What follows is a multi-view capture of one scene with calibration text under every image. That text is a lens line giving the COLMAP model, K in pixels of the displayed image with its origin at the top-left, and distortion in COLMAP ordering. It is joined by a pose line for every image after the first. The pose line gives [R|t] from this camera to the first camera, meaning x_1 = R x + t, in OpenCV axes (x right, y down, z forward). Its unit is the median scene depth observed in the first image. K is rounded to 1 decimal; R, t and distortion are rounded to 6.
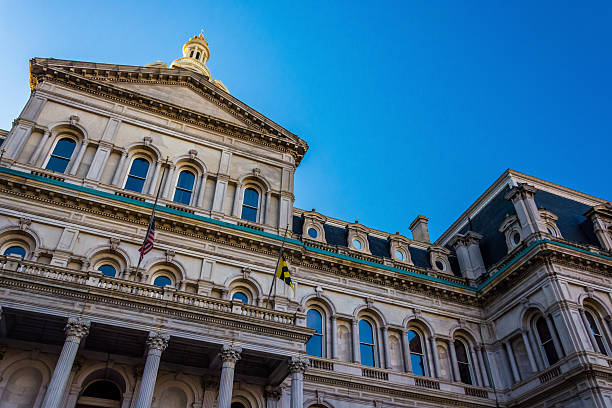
lens RADIAL K [[502.4, 0, 306.6], [0, 502.4, 201.9], [0, 0, 1]] dist [0.023632, -0.008345]
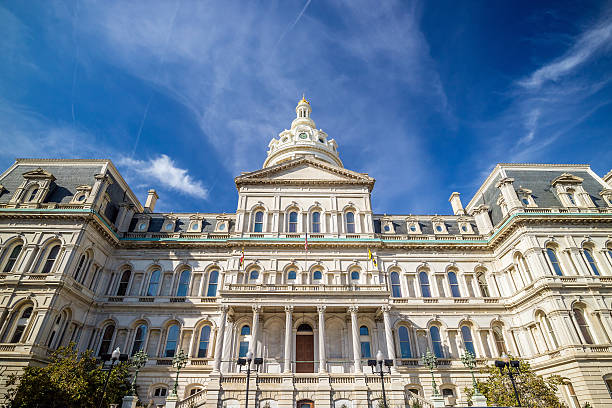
lens RADIAL K [[333.5, 0, 304.3], [0, 333.5, 207.9], [0, 0, 1]] dist [-0.031489, 0.000637]
pose [[0.926903, -0.216054, -0.306873, 0.138937], [0.256821, 0.961390, 0.098853, -0.237952], [0.273667, -0.170438, 0.946603, -0.264059]]
